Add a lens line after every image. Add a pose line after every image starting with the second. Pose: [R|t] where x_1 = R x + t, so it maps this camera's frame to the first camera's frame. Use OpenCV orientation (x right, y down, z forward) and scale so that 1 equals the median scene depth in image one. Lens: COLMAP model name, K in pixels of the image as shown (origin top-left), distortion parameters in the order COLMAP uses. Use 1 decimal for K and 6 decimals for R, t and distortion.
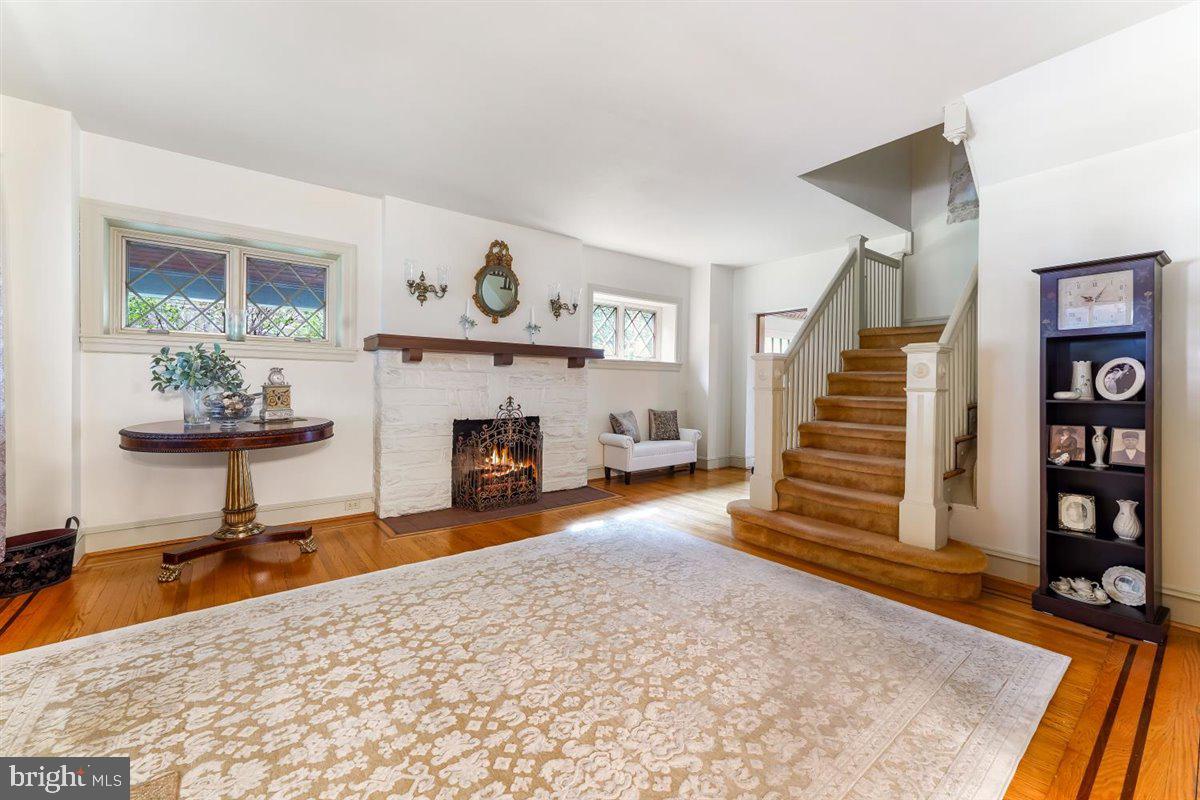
lens RADIAL K [[474.9, 0, 600.0], [0, 474.9, 400.0], [0, 0, 1]] dist [0.014932, 0.000060]
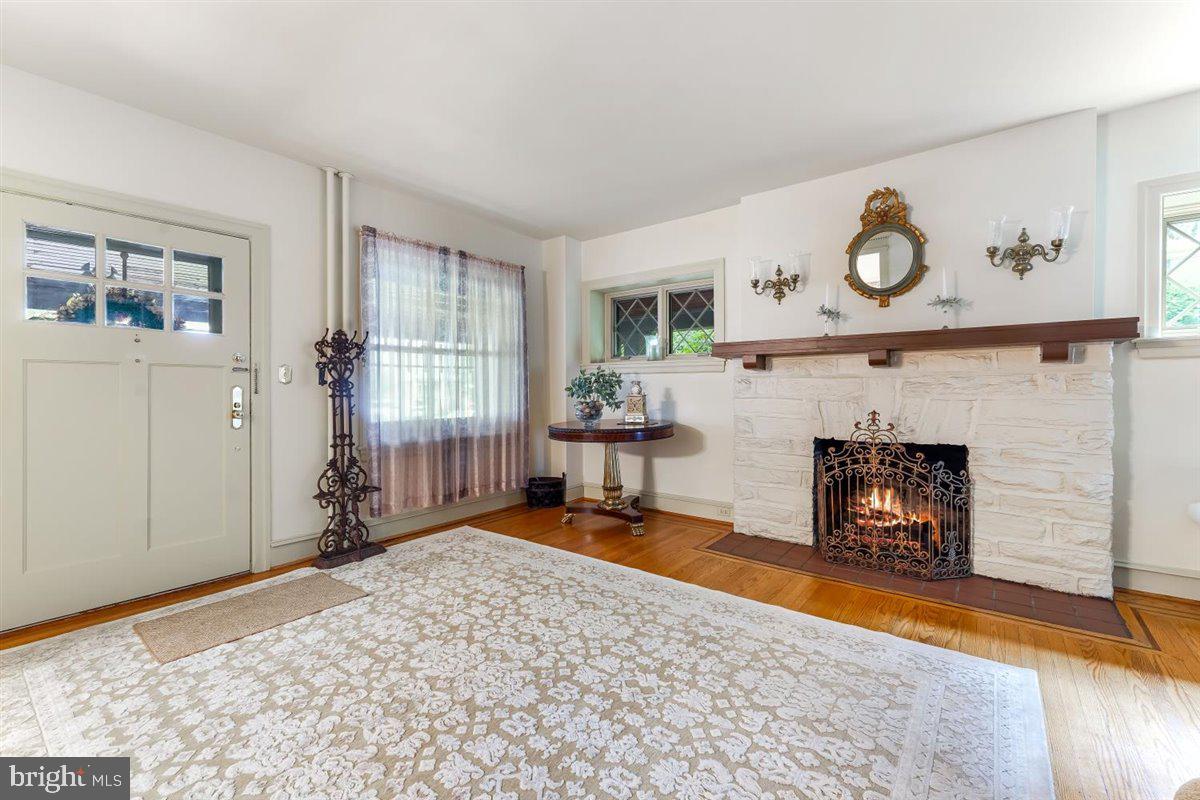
lens RADIAL K [[500.5, 0, 600.0], [0, 500.5, 400.0], [0, 0, 1]] dist [0.017164, -0.000053]
pose [[0.252498, 0.015930, -0.967466, 0.439864], [-0.023237, 0.999676, 0.010395, -0.023524], [0.967318, 0.019856, 0.252787, 0.449621]]
